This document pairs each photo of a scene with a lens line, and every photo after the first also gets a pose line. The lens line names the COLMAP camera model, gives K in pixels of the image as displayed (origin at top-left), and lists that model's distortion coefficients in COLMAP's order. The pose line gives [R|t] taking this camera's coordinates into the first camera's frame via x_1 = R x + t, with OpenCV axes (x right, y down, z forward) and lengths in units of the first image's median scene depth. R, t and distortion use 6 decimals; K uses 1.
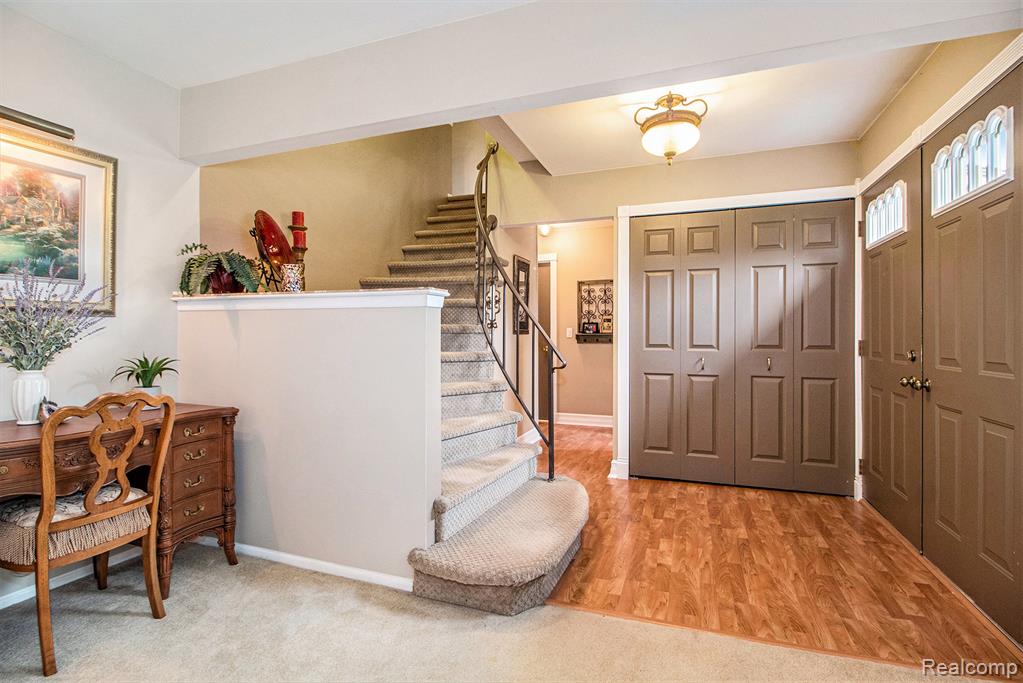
lens RADIAL K [[482.1, 0, 511.3], [0, 482.1, 340.0], [0, 0, 1]] dist [-0.001127, -0.007051]
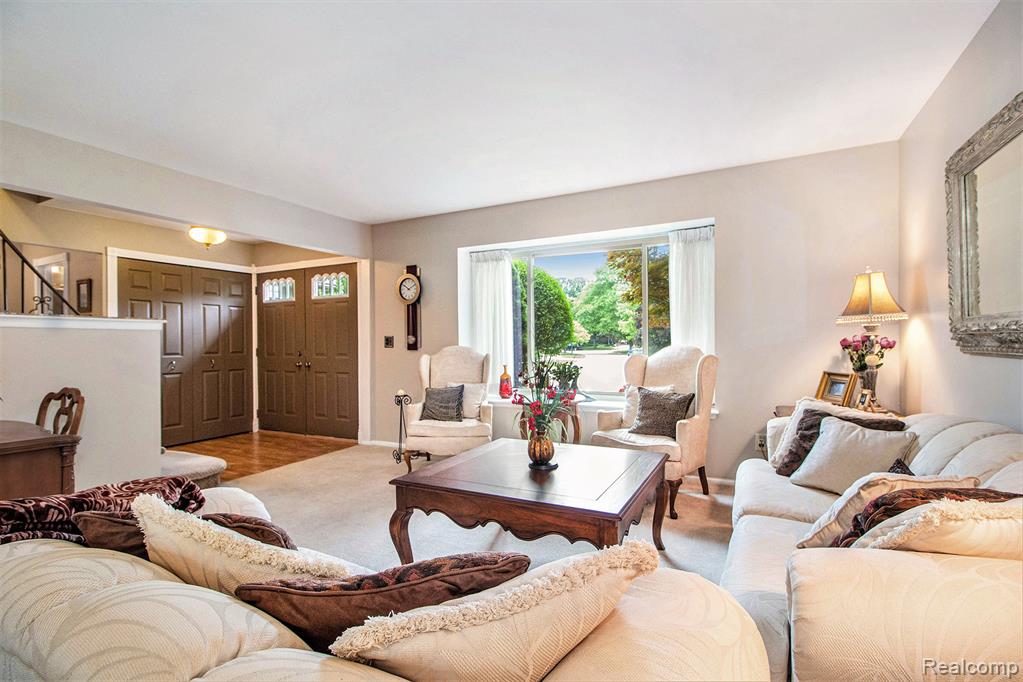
lens RADIAL K [[482.1, 0, 509.8], [0, 482.1, 341.1], [0, 0, 1]] dist [-0.001127, -0.007051]
pose [[0.124919, 0.002041, 0.992165, -1.044669], [0.011823, 0.999924, -0.003546, -0.009165], [-0.992096, 0.012174, 0.124886, -0.252898]]
